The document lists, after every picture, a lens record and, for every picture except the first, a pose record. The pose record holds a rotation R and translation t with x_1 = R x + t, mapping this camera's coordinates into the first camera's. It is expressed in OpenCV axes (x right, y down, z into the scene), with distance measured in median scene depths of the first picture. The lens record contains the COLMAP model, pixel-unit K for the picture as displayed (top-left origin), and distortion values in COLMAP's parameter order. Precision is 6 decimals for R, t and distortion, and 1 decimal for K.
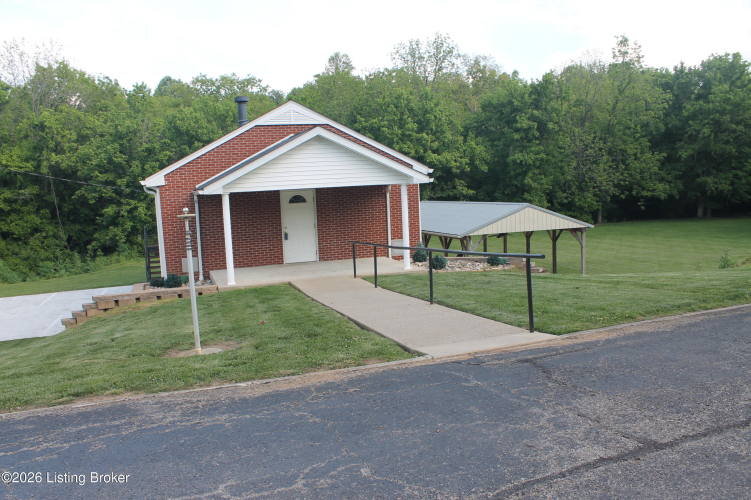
lens RADIAL K [[631.8, 0, 372.3], [0, 631.8, 260.7], [0, 0, 1]] dist [-0.171094, 0.156507]
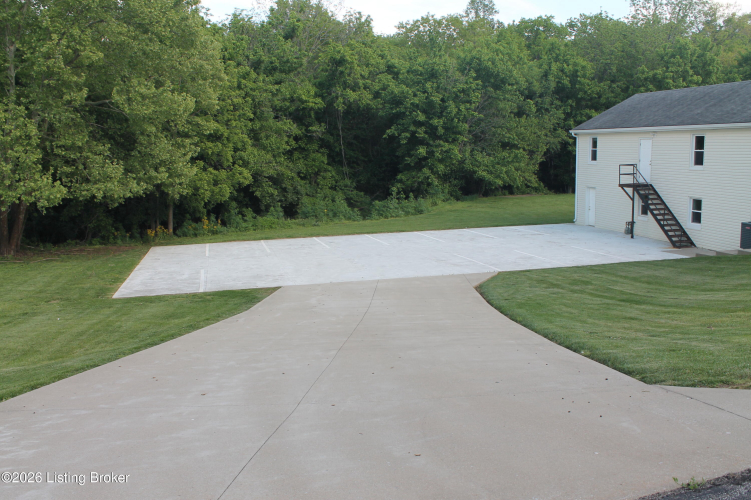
lens RADIAL K [[693.9, 0, 375.5], [0, 693.9, 250.0], [0, 0, 1]] dist [-0.080134, 0.003345]
pose [[0.996653, 0.043462, -0.069232, -0.344046], [-0.041032, 0.998504, 0.036143, 0.030287], [0.070700, -0.033181, 0.996946, -0.081854]]
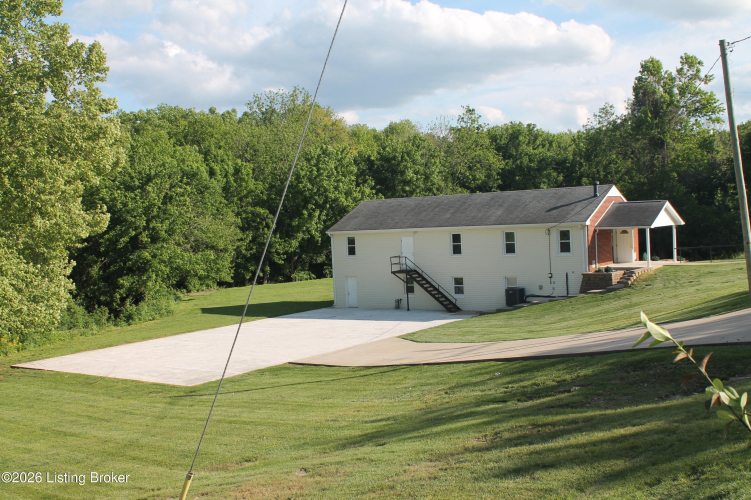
lens RADIAL K [[838.4, 0, 375.5], [0, 838.4, 250.0], [0, 0, 1]] dist [-0.116945, 0.221994]
pose [[0.832931, -0.014643, 0.553183, -0.708648], [0.073211, 0.993779, -0.083928, 0.040420], [-0.548513, 0.110405, 0.828821, -0.253612]]
